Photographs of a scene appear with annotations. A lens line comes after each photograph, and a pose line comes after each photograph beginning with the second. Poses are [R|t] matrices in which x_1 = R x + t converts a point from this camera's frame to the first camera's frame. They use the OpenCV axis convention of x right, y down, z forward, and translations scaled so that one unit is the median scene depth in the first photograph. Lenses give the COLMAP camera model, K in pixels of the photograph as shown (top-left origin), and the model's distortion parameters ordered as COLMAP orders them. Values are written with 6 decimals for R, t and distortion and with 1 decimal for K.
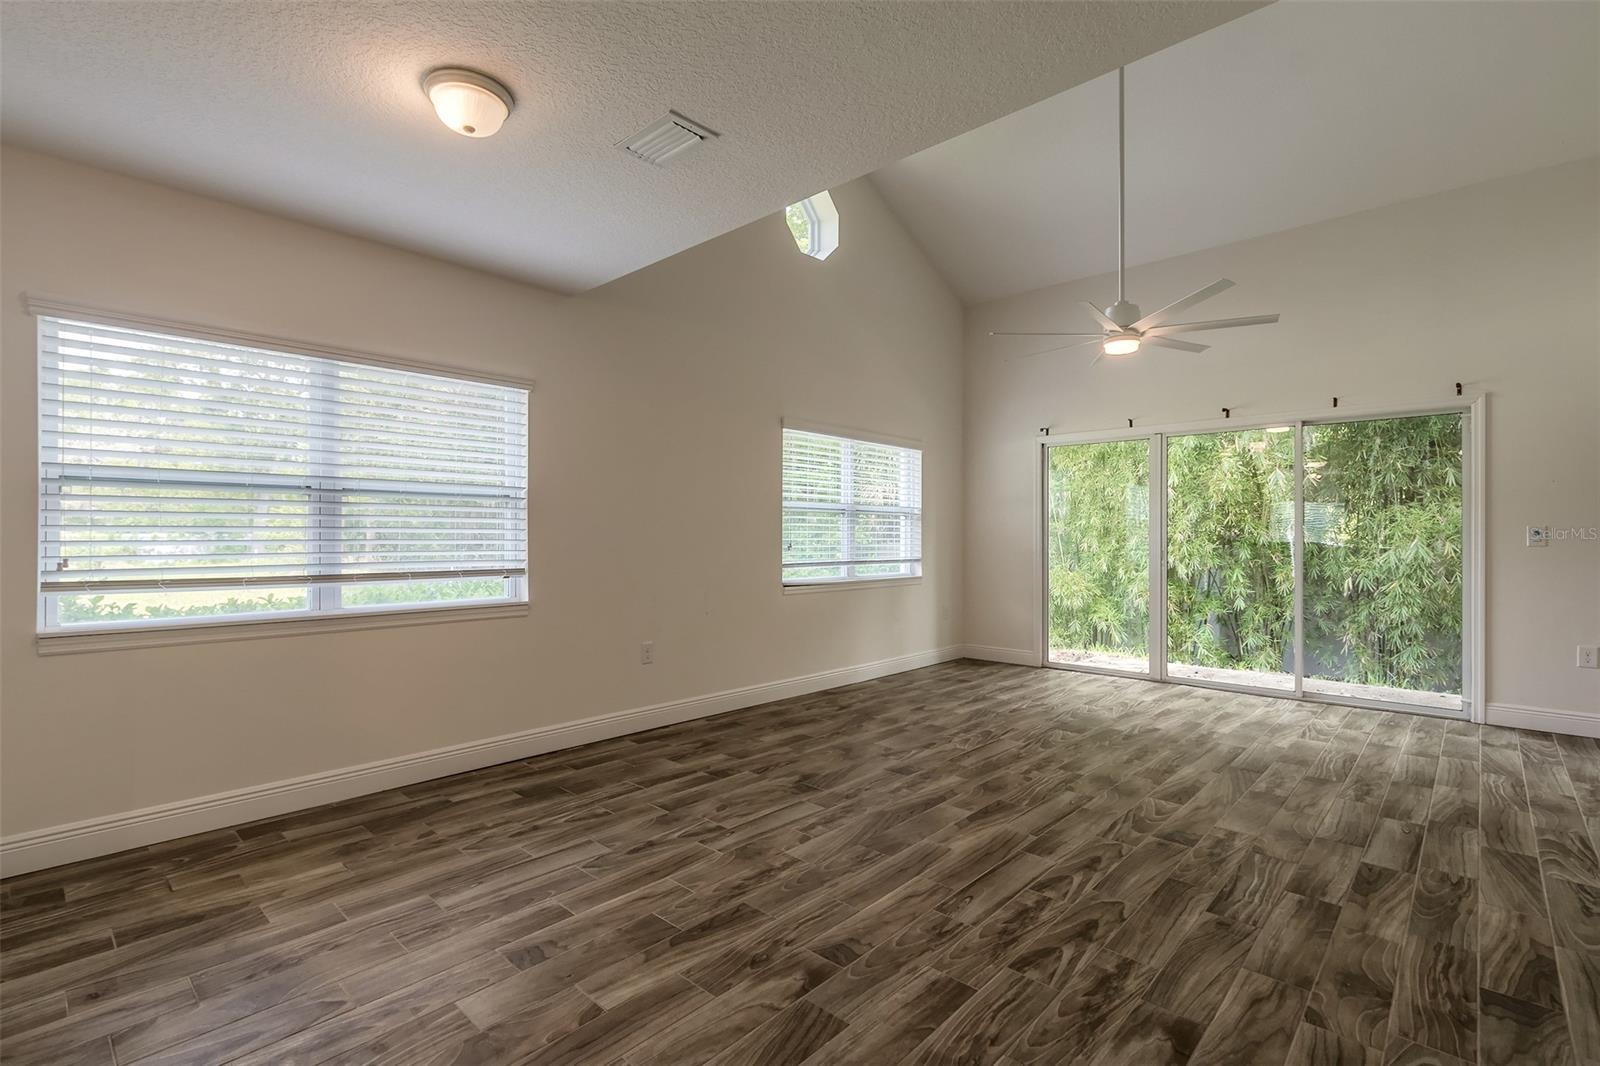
lens RADIAL K [[722.0, 0, 766.8], [0, 722.0, 533.9], [0, 0, 1]] dist [0.003439, 0.000405]
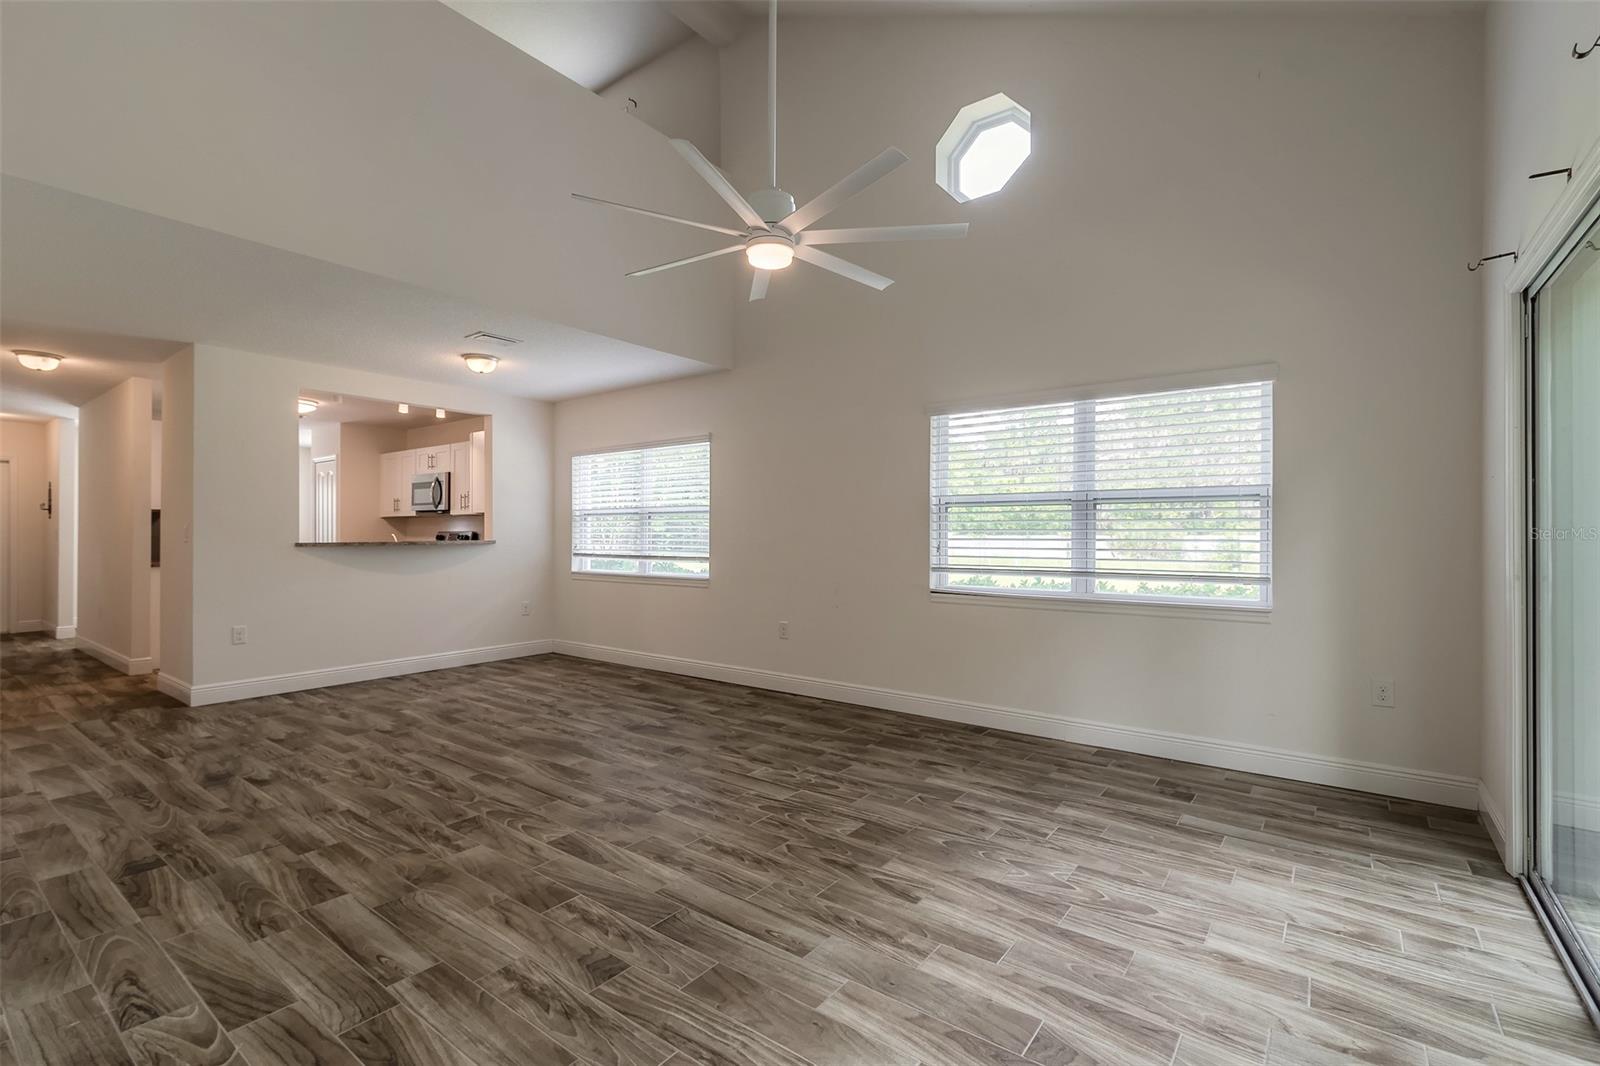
lens RADIAL K [[722.0, 0, 795.2], [0, 722.0, 538.2], [0, 0, 1]] dist [0.003439, 0.000405]
pose [[0.127494, 0.001352, -0.991838, 1.525020], [0.001456, 0.999998, 0.001550, 0.006293], [0.991838, -0.001642, 0.127492, 1.226312]]
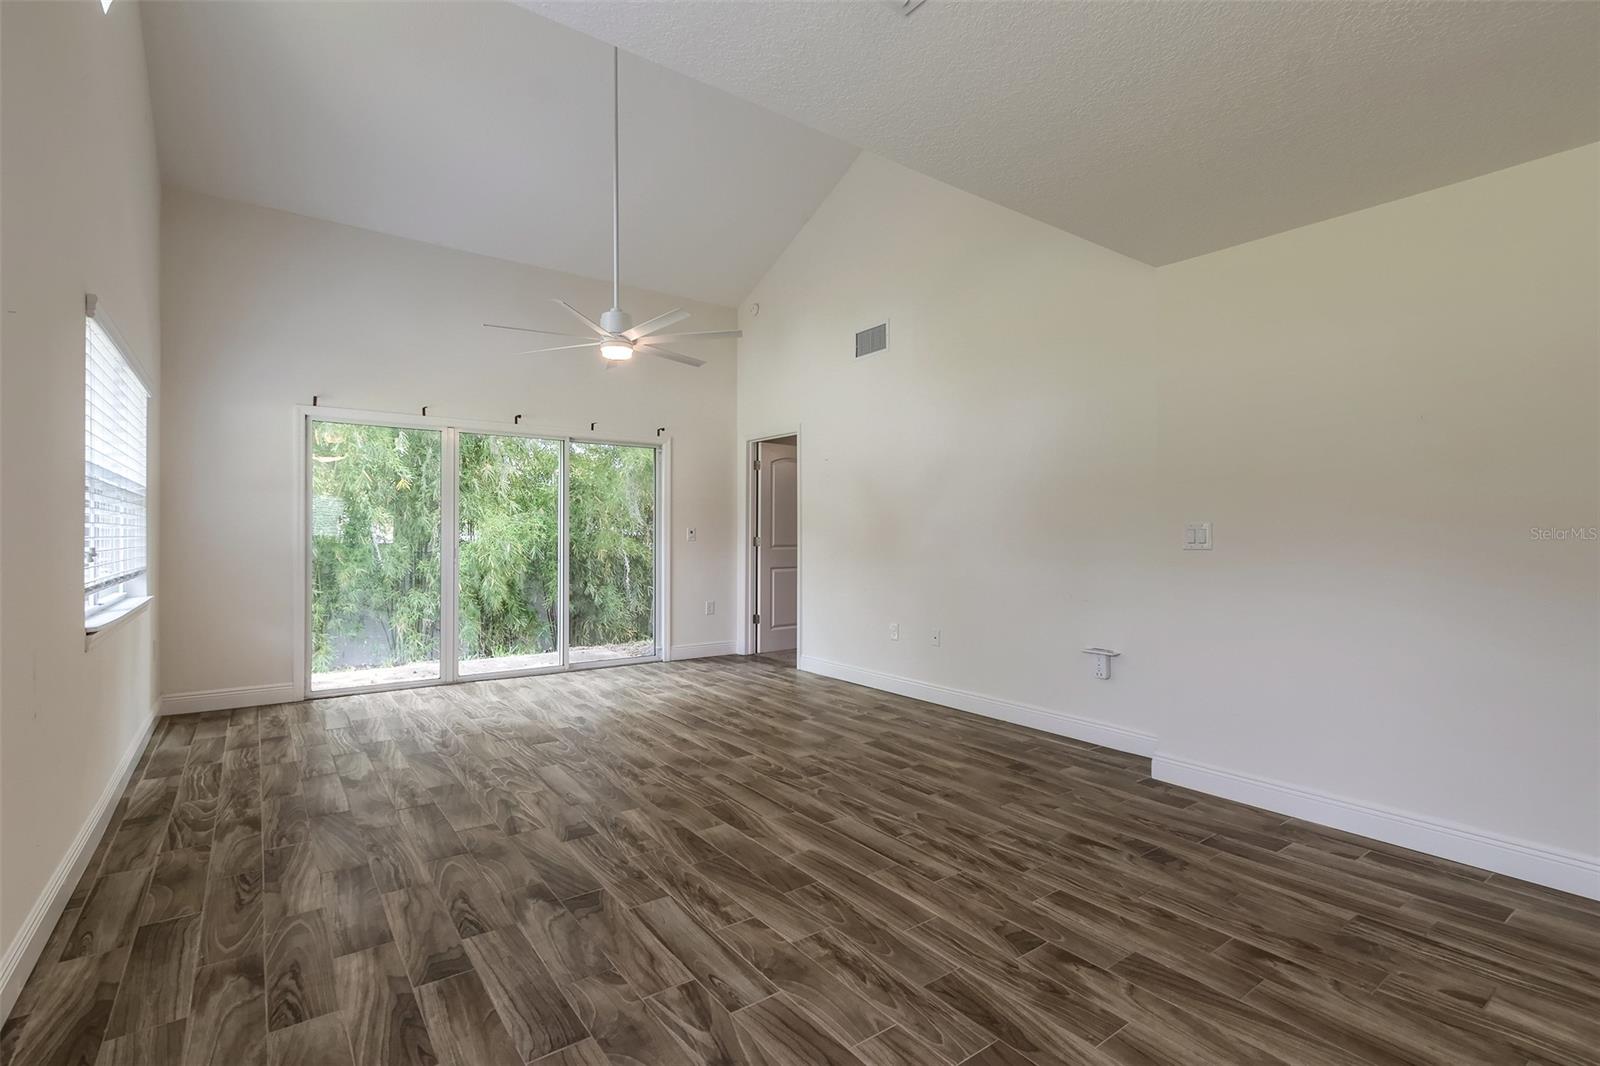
lens RADIAL K [[737.3, 0, 774.4], [0, 737.3, 530.0], [0, 0, 1]] dist [0.008159, -0.000205]
pose [[0.189256, 0.006473, 0.981906, -0.659813], [-0.006049, 0.999967, -0.005427, 0.003455], [-0.981909, -0.004913, 0.189289, 0.757219]]
